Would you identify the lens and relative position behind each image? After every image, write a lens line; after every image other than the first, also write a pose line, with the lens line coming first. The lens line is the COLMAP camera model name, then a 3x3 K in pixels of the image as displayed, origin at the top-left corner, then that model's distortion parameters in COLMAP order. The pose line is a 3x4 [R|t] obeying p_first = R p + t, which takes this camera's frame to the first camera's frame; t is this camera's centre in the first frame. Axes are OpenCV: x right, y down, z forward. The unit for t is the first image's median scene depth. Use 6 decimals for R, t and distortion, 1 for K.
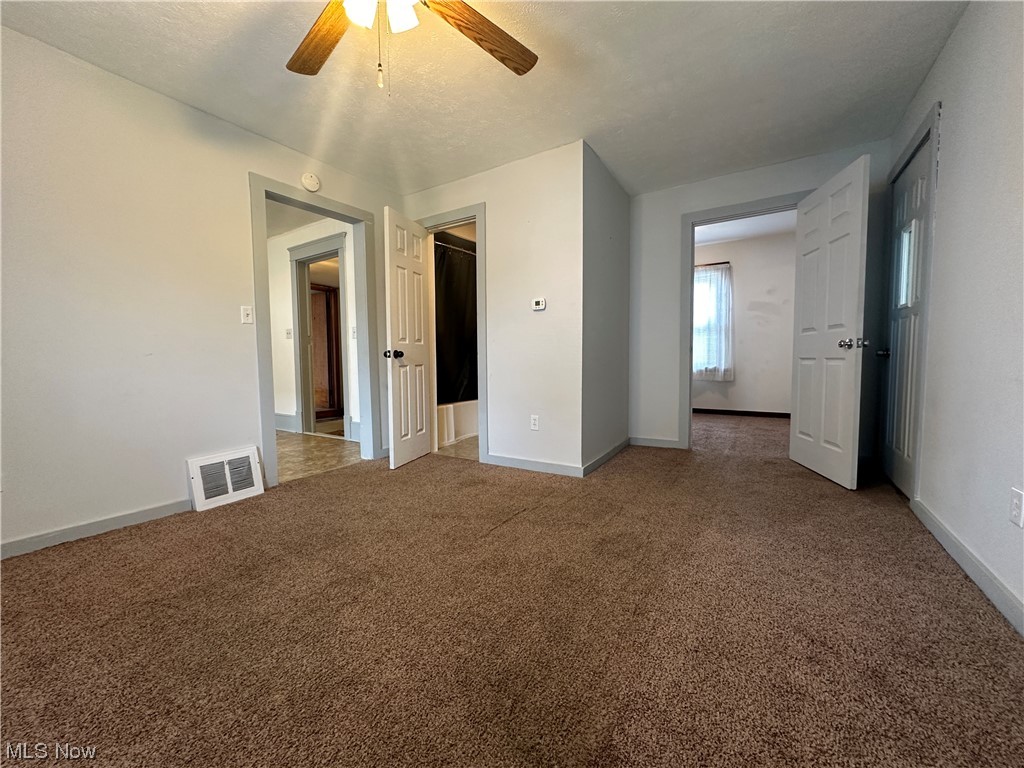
lens RADIAL K [[407.8, 0, 511.2], [0, 407.8, 383.3], [0, 0, 1]] dist [-0.004232, 0.000738]
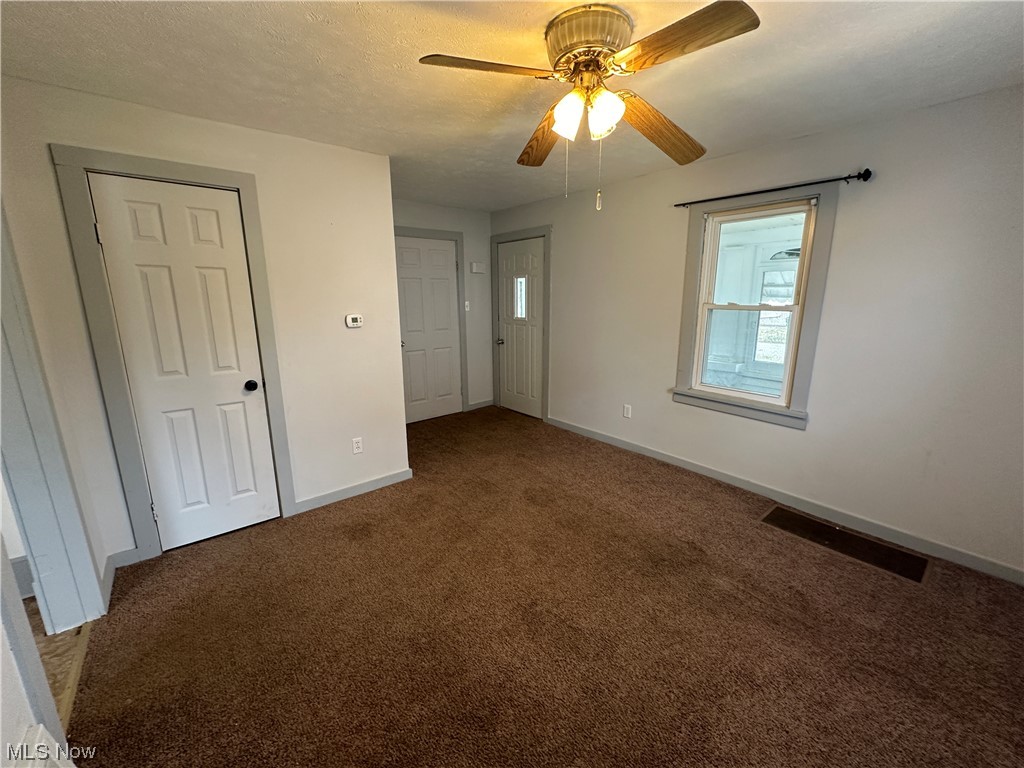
lens RADIAL K [[407.8, 0, 511.2], [0, 407.8, 383.3], [0, 0, 1]] dist [-0.004232, 0.000738]
pose [[0.302087, -0.191195, 0.933910, -0.818507], [0.064927, 0.981532, 0.179943, -0.228129], [-0.951067, 0.006278, 0.308922, 0.438073]]
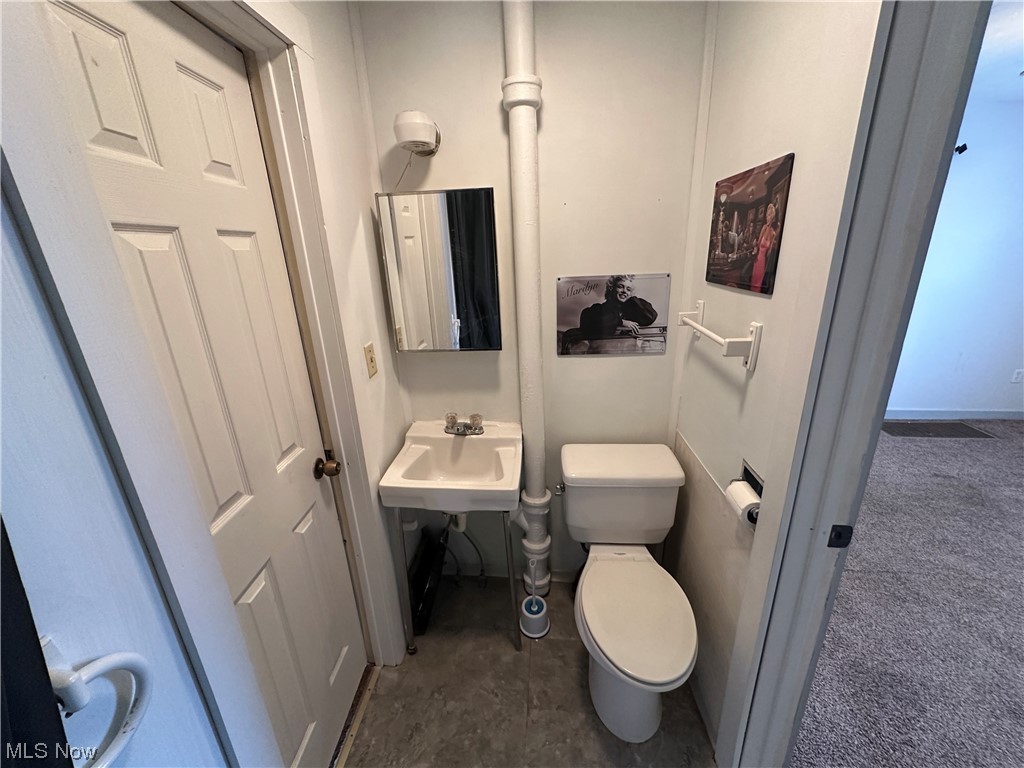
lens RADIAL K [[407.8, 0, 511.2], [0, 407.8, 383.3], [0, 0, 1]] dist [-0.004232, 0.000738]
pose [[-0.464774, -0.251799, 0.848871, -0.232593], [0.104075, 0.936530, 0.334784, -0.356712], [-0.879291, 0.243946, -0.409069, 1.637270]]
